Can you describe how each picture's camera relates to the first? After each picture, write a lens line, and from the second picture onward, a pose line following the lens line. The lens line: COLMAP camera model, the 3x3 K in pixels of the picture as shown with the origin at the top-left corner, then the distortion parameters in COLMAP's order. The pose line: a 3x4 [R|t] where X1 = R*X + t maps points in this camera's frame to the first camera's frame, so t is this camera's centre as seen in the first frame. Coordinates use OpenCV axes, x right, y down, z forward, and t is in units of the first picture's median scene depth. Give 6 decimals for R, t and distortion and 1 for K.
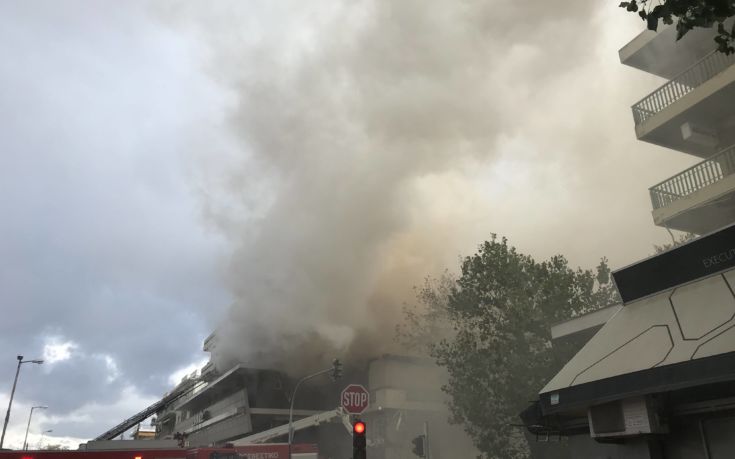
lens RADIAL K [[611.2, 0, 367.5], [0, 611.2, 229.5], [0, 0, 1]] dist [-0.000475, 0.002935]
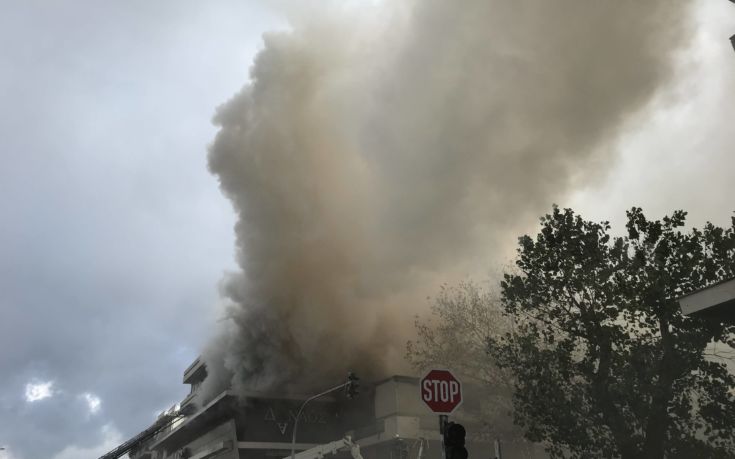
lens RADIAL K [[611.2, 0, 367.5], [0, 611.2, 229.5], [0, 0, 1]] dist [-0.000475, 0.002935]
pose [[0.999441, -0.005203, 0.033037, -0.046694], [0.007210, 0.998115, -0.060950, 0.059544], [-0.032658, 0.061154, 0.997594, 0.143726]]
